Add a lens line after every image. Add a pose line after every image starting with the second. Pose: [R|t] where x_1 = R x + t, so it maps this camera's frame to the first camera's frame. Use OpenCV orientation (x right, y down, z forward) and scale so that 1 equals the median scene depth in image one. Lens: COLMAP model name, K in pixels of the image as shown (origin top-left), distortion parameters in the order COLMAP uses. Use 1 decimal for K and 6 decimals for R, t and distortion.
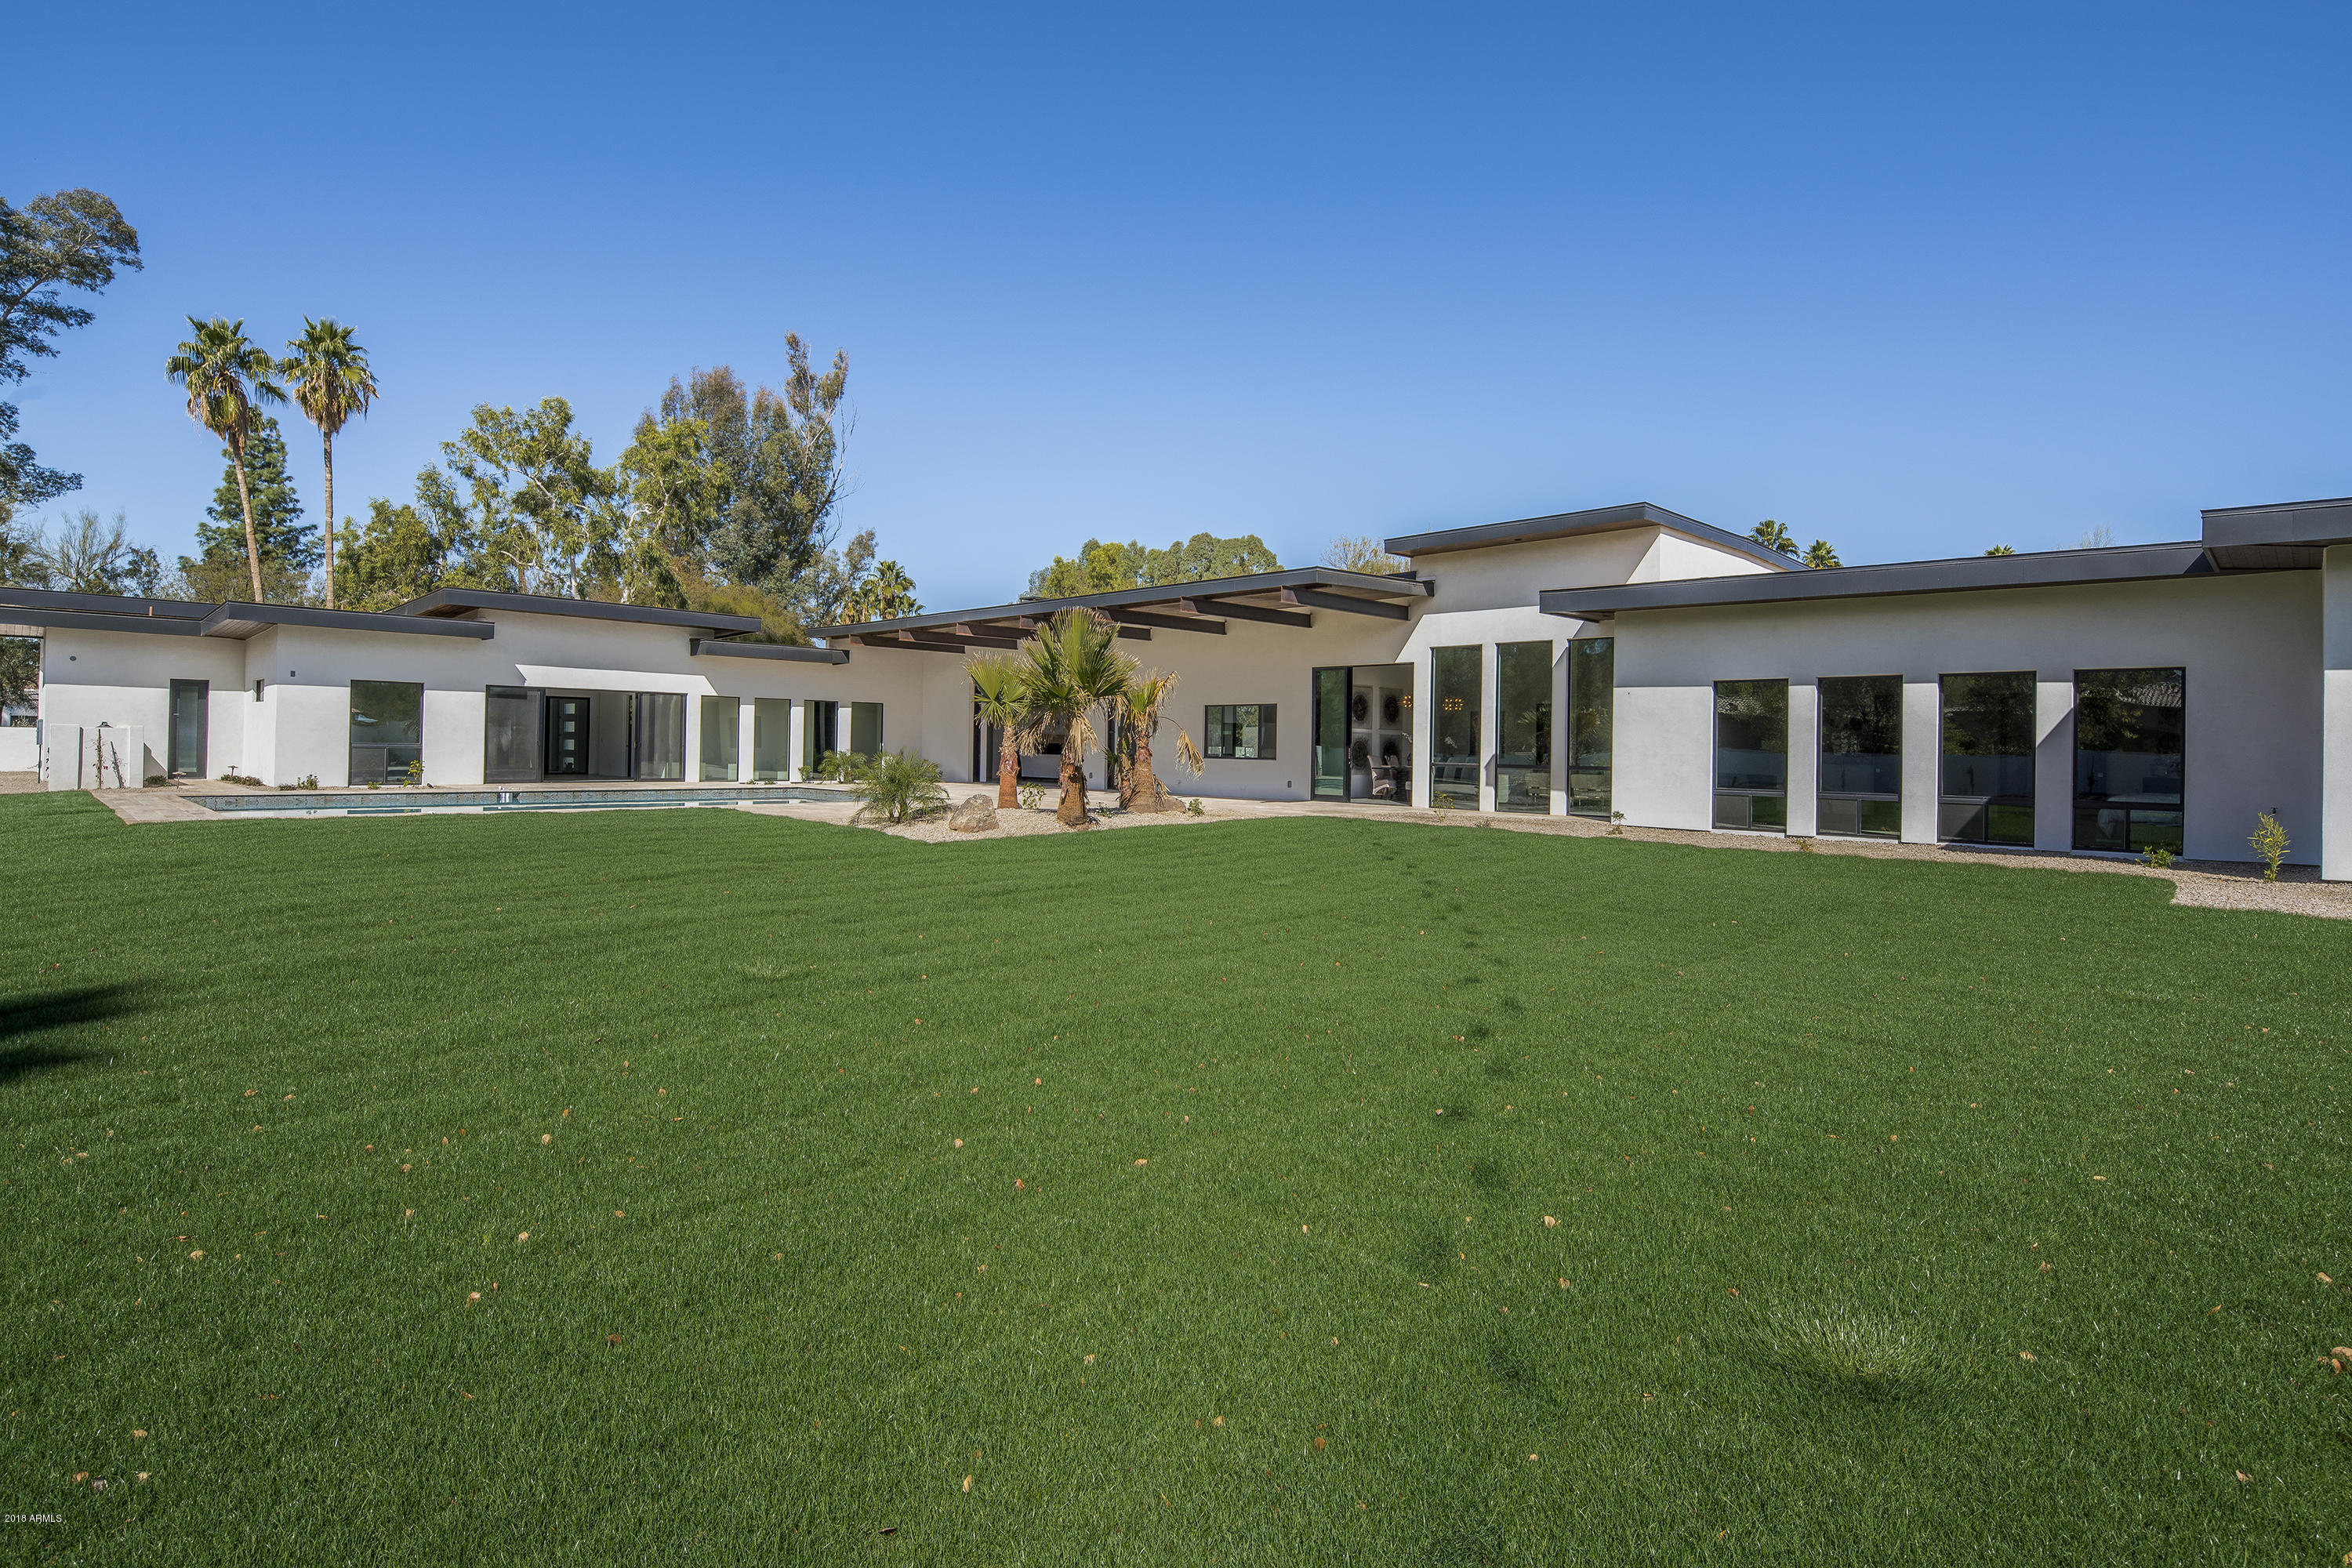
lens RADIAL K [[1137.1, 0, 1175.4], [0, 1137.1, 741.6], [0, 0, 1]] dist [-0.001448, -0.000811]
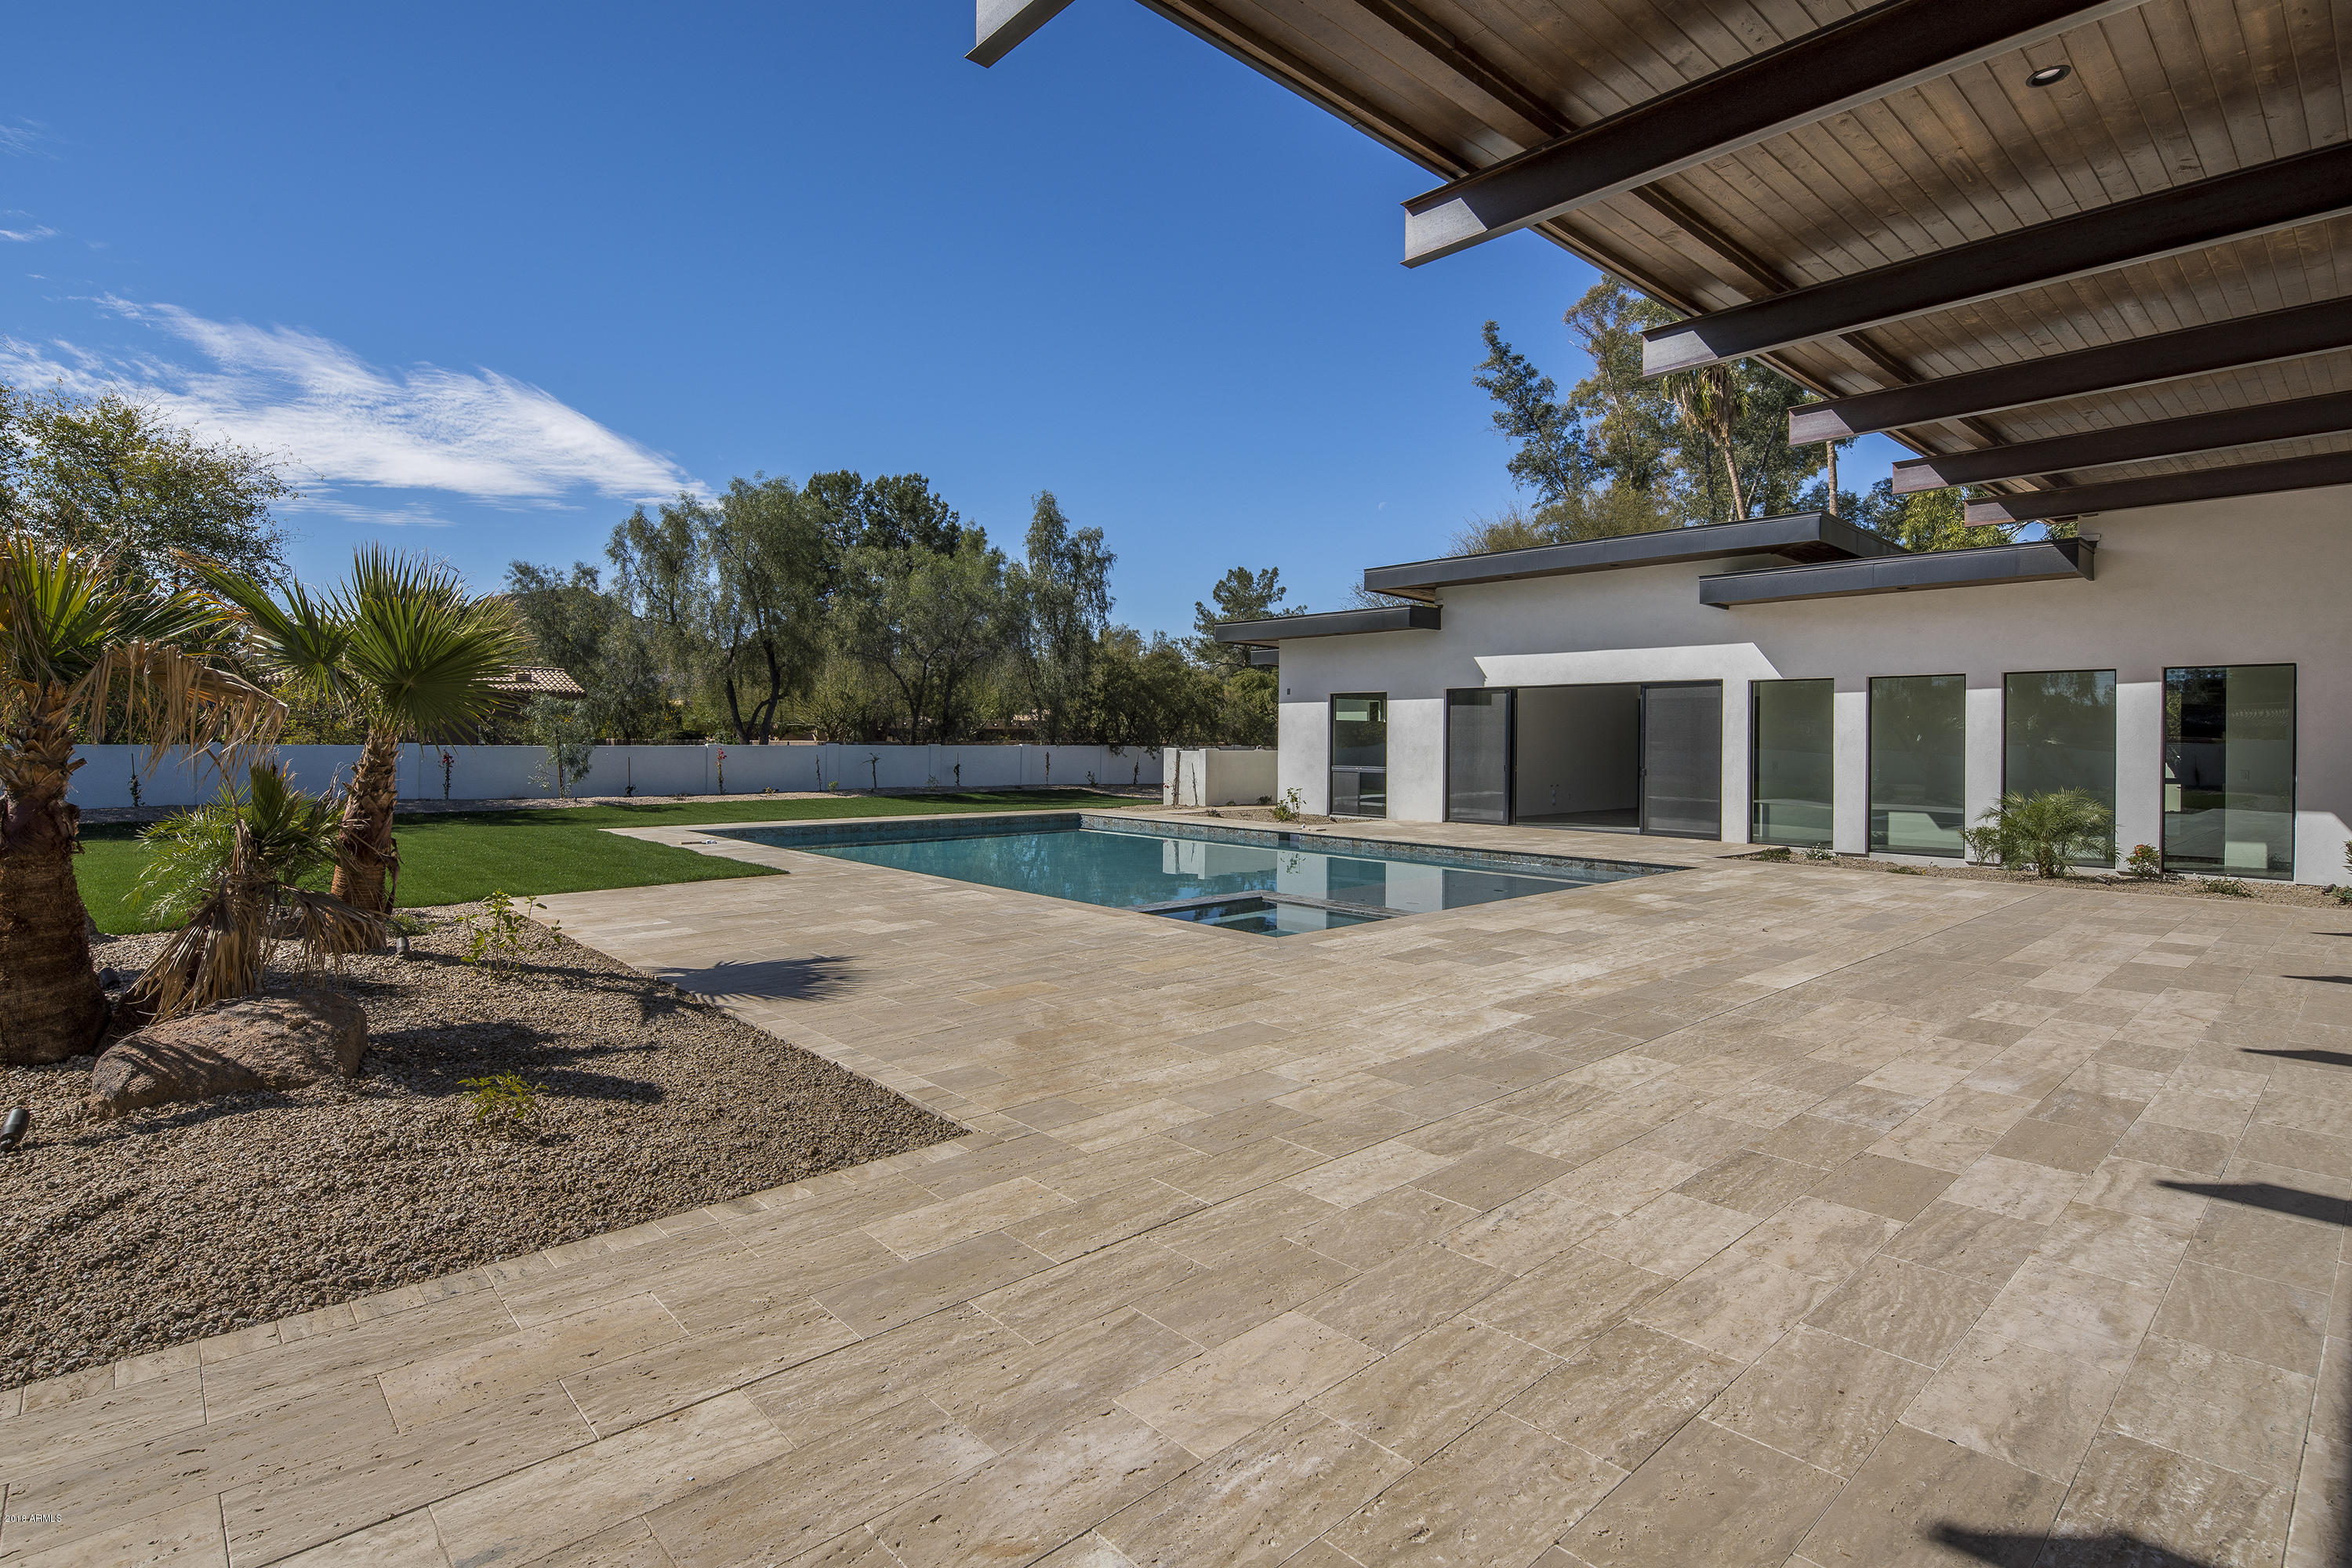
lens RADIAL K [[1137.1, 0, 1175.4], [0, 1137.1, 741.6], [0, 0, 1]] dist [-0.001448, -0.000811]
pose [[-0.048679, -0.017050, -0.998669, 0.097692], [-0.007291, 0.999834, -0.016714, -0.001496], [0.998788, 0.006468, -0.048795, 0.624245]]
